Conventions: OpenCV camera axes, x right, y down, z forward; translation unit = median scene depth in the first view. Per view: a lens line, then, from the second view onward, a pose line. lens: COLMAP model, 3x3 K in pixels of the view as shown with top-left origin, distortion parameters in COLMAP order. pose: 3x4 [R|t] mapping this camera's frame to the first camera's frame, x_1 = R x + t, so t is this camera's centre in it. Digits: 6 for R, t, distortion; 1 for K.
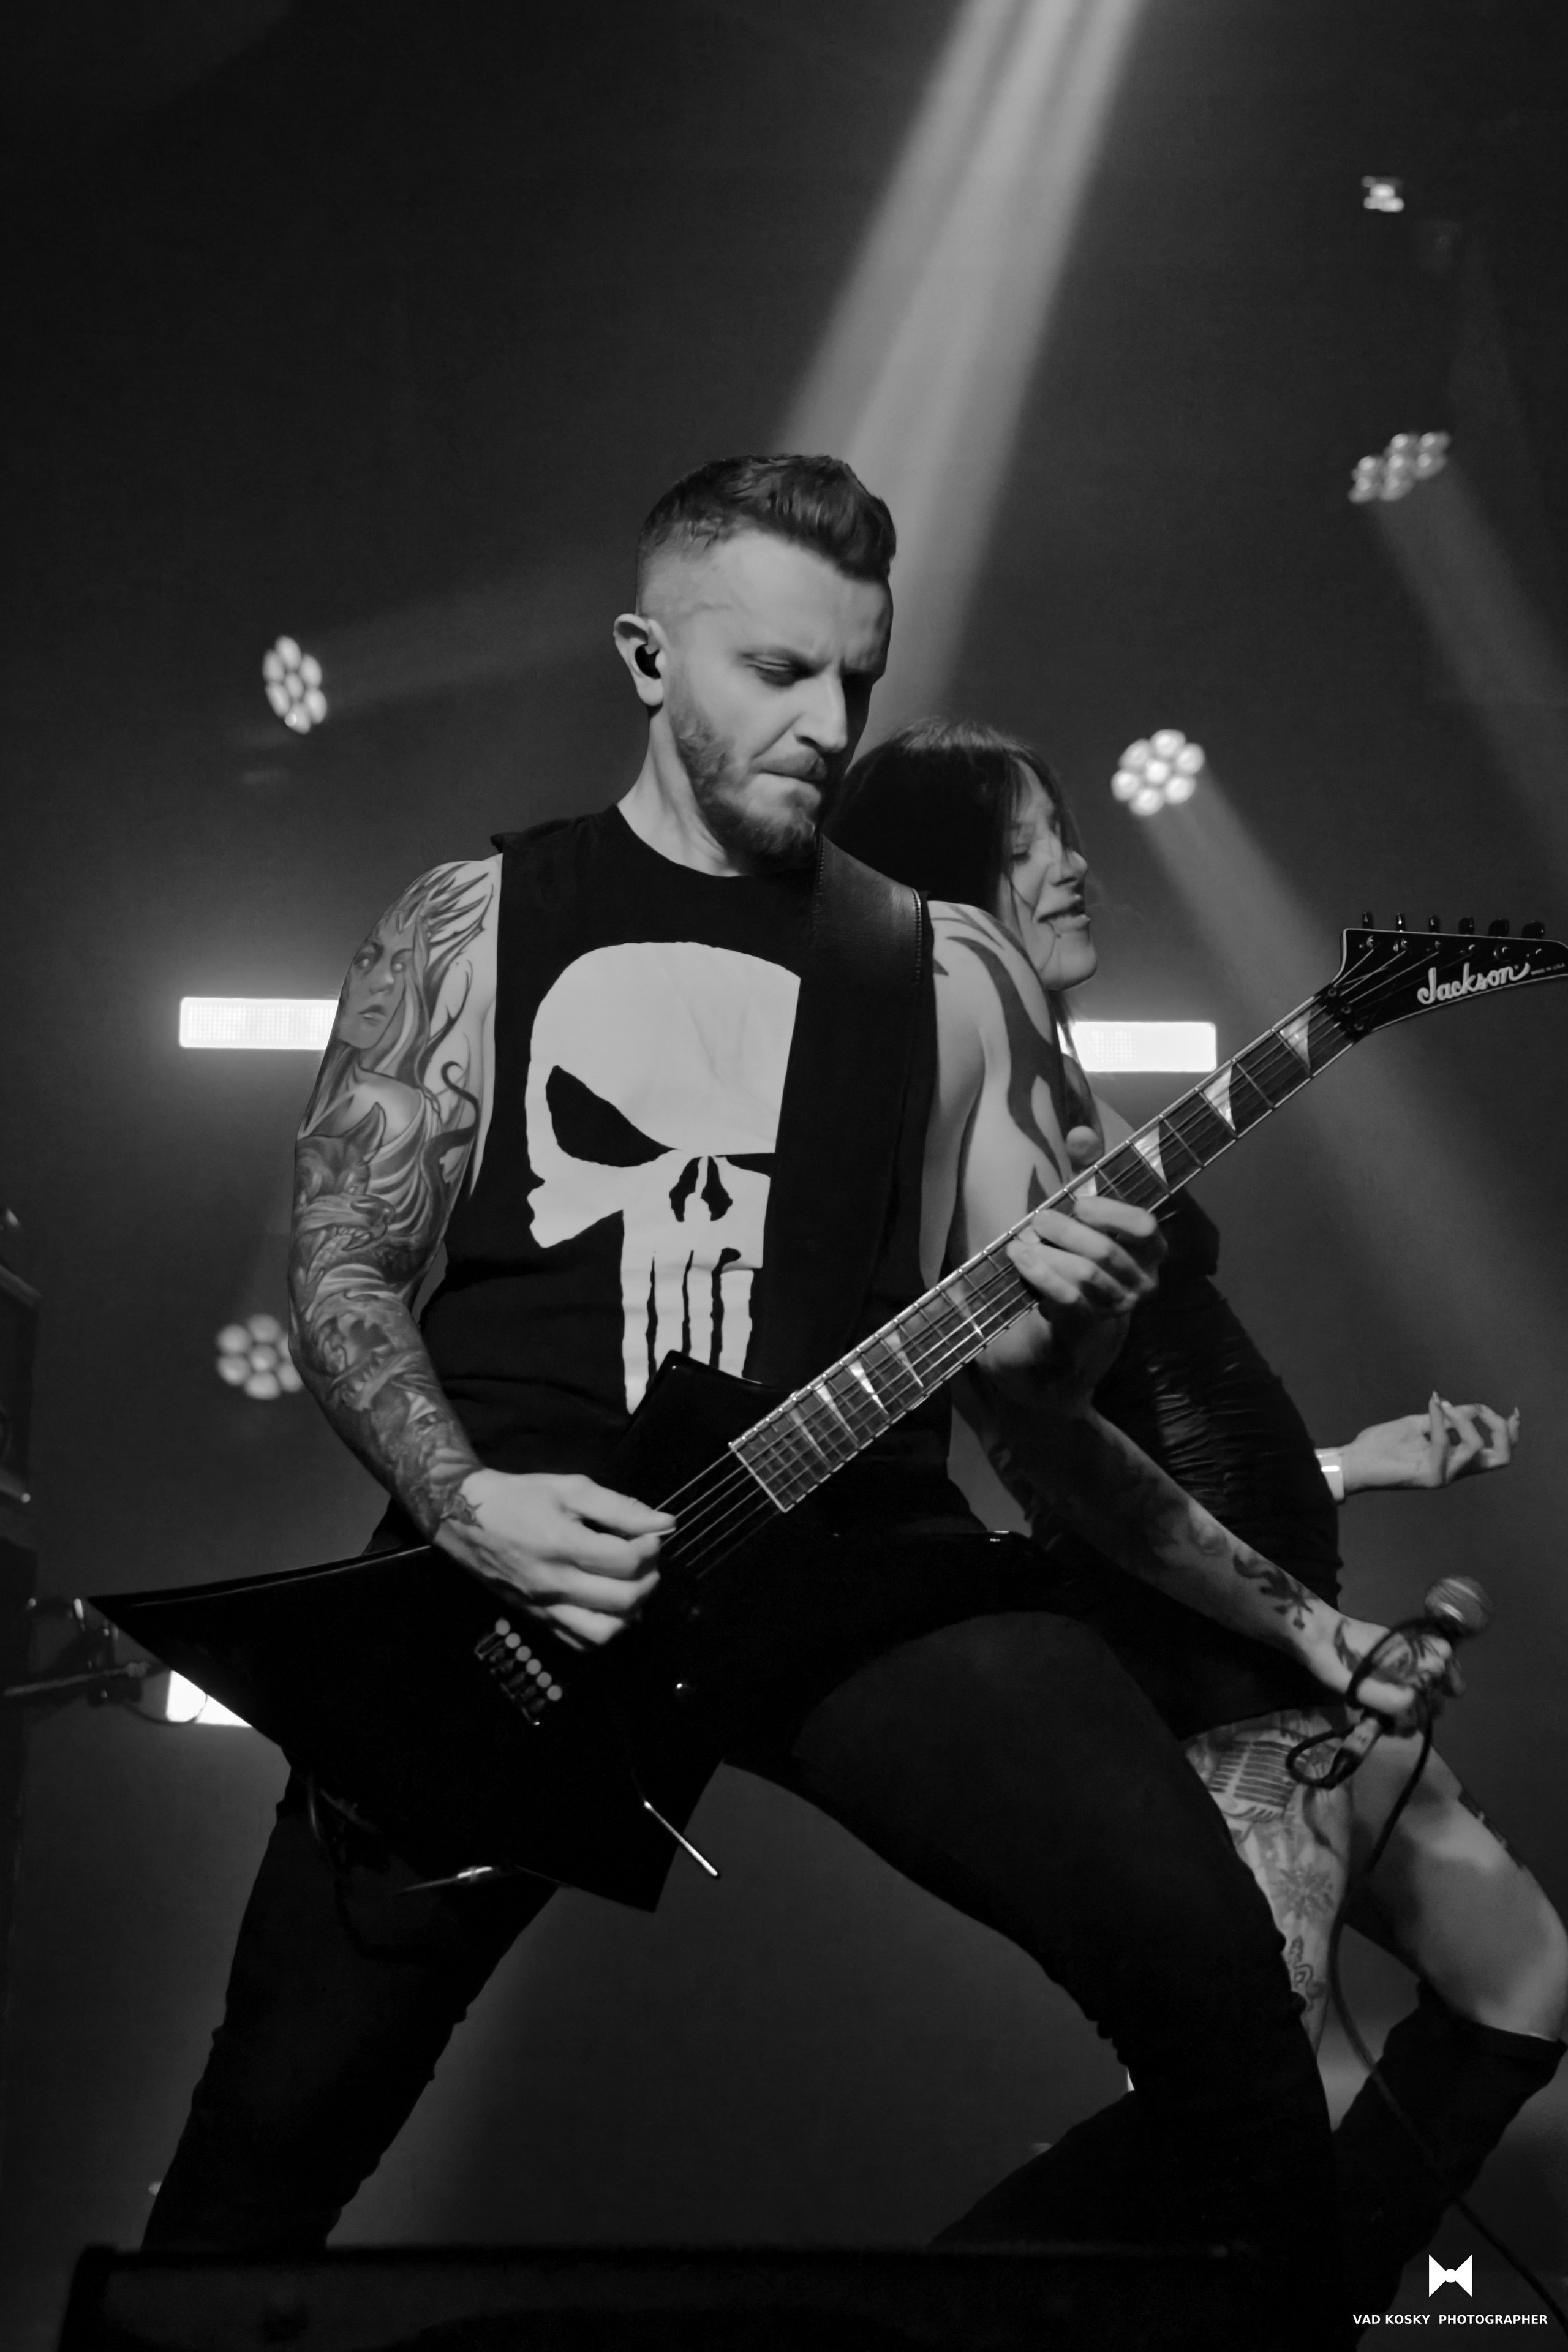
lens RADIAL K [[3058.7, 0, 784.0], [0, 3058.7, 1176.0], [0, 0, 1]] dist [0.231104, 0.011114]
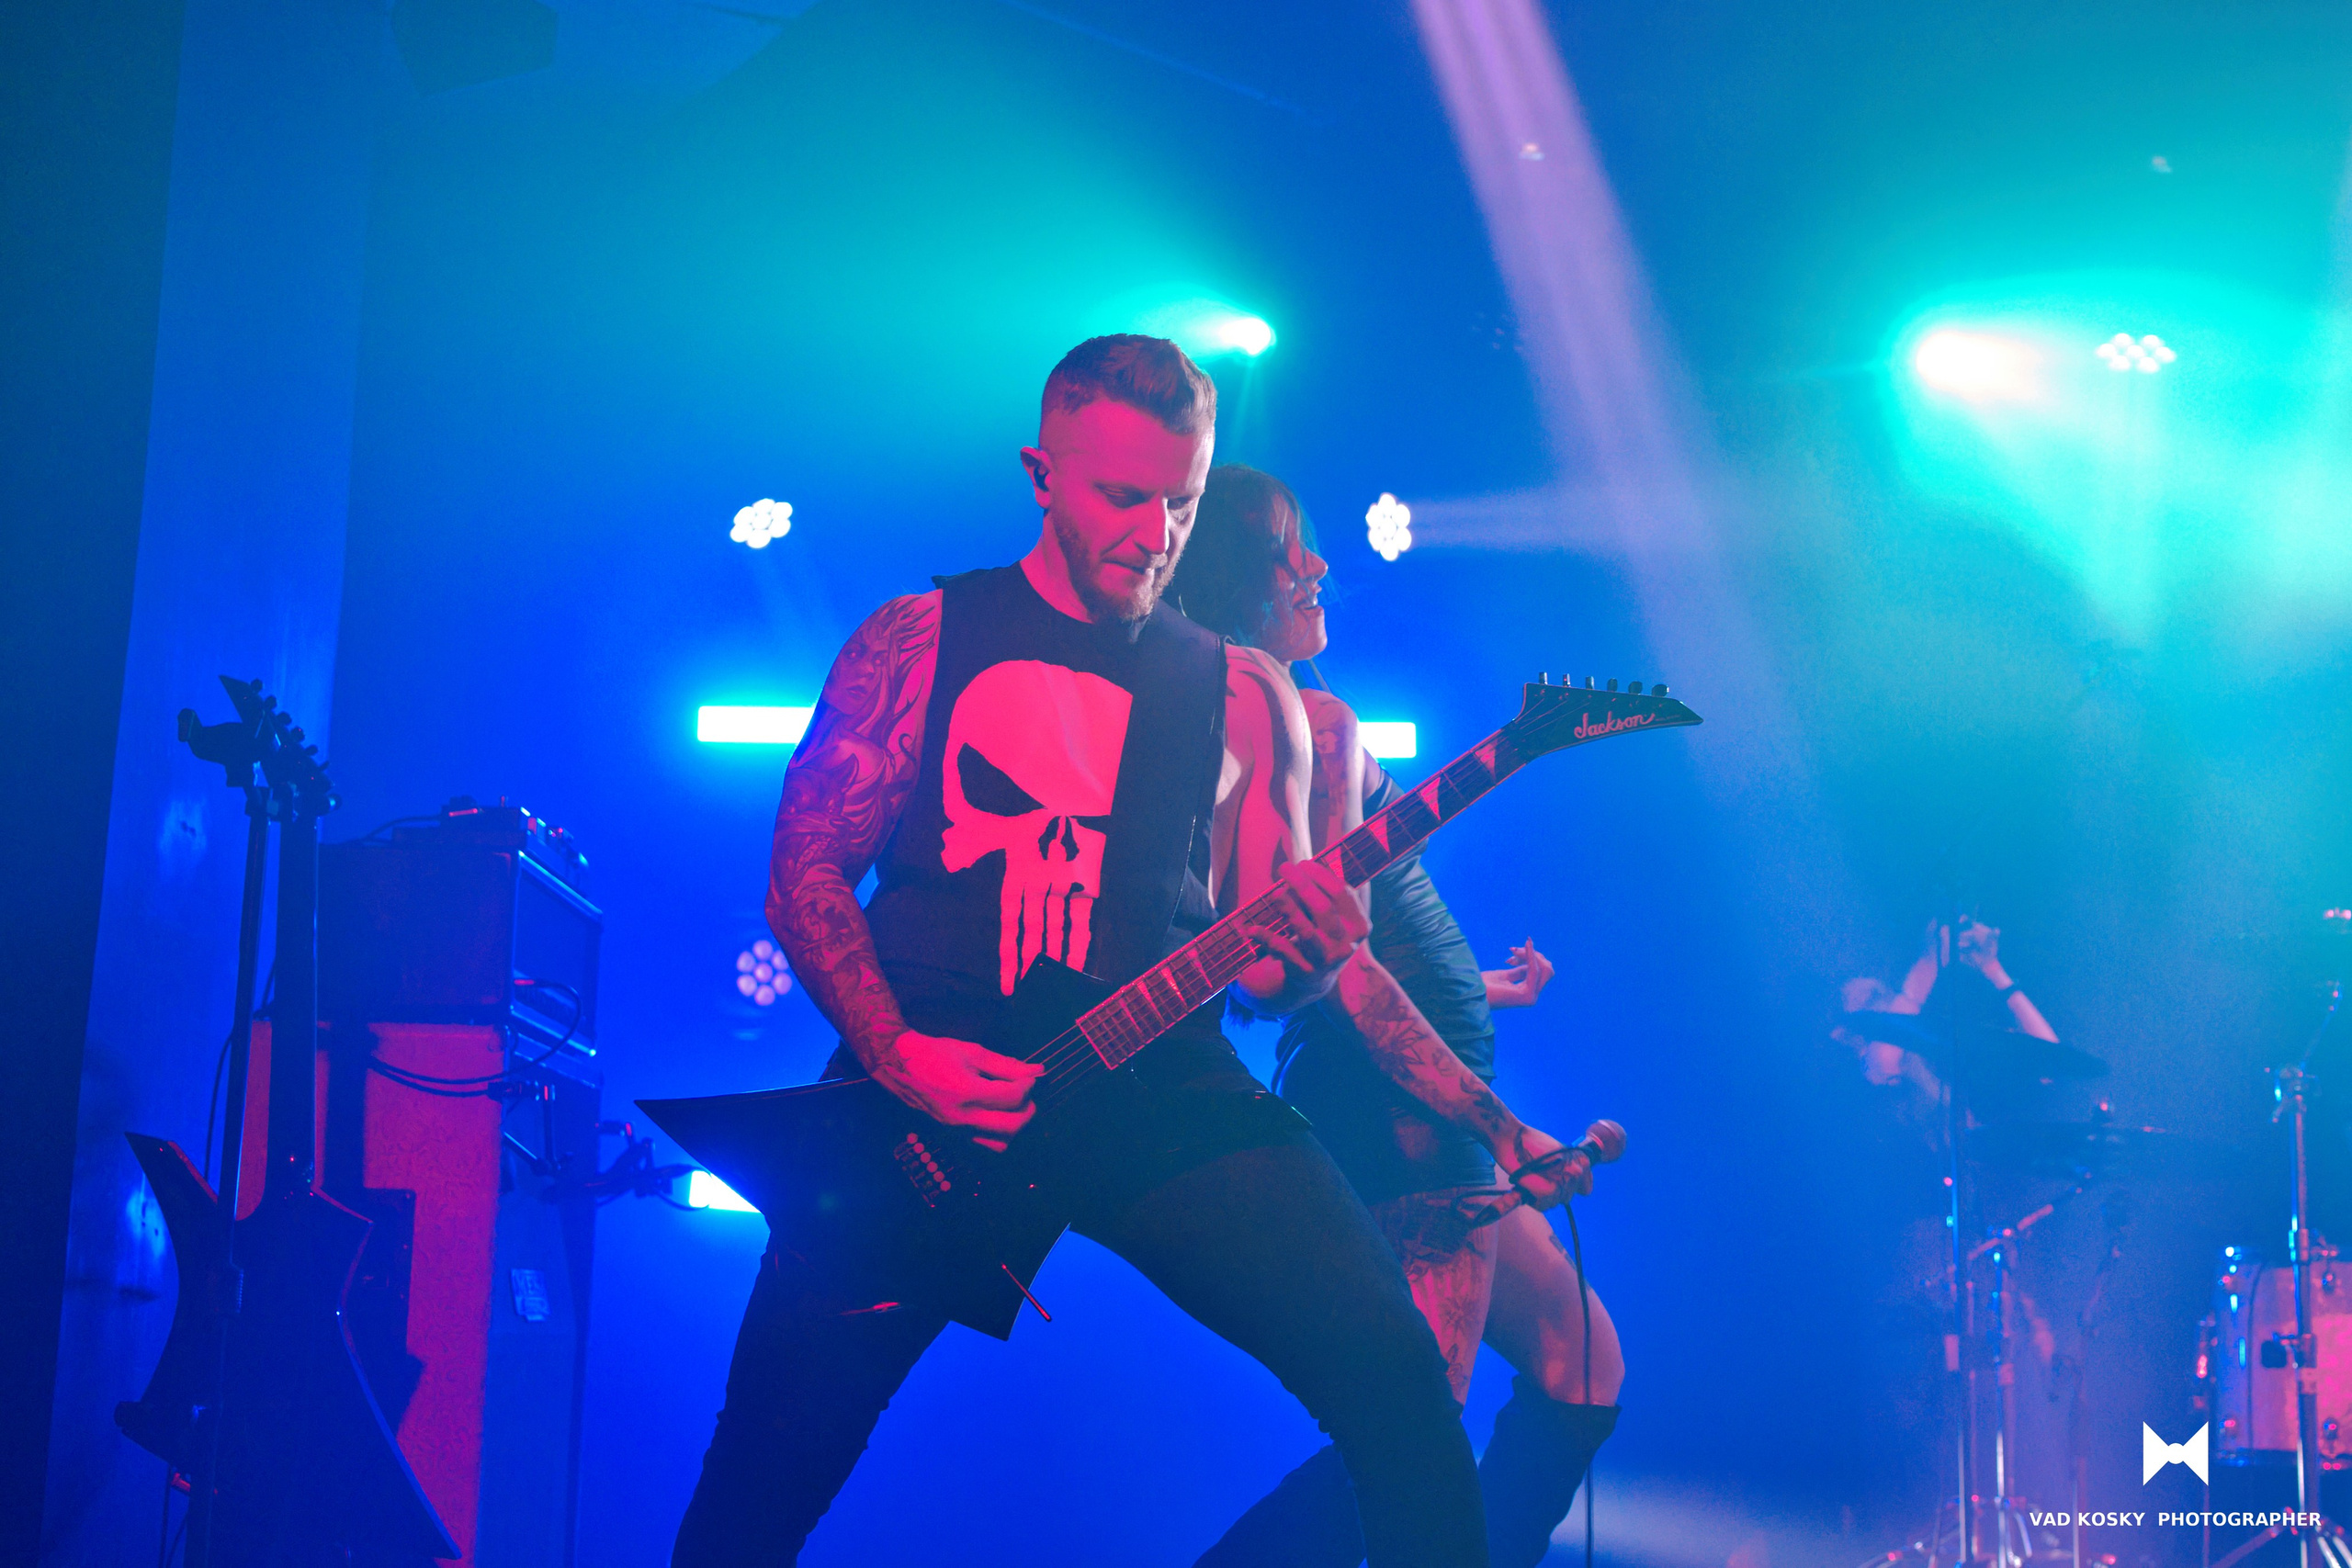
lens RADIAL K [[2409.1, 0, 1176.0], [0, 2409.1, 784.0], [0, 0, 1]] dist [-0.003970, -0.001684]
pose [[0.998125, 0.047719, 0.038340, -0.018456], [-0.046455, 0.998368, -0.033214, 0.014349], [-0.039862, 0.031371, 0.998713, -0.098681]]
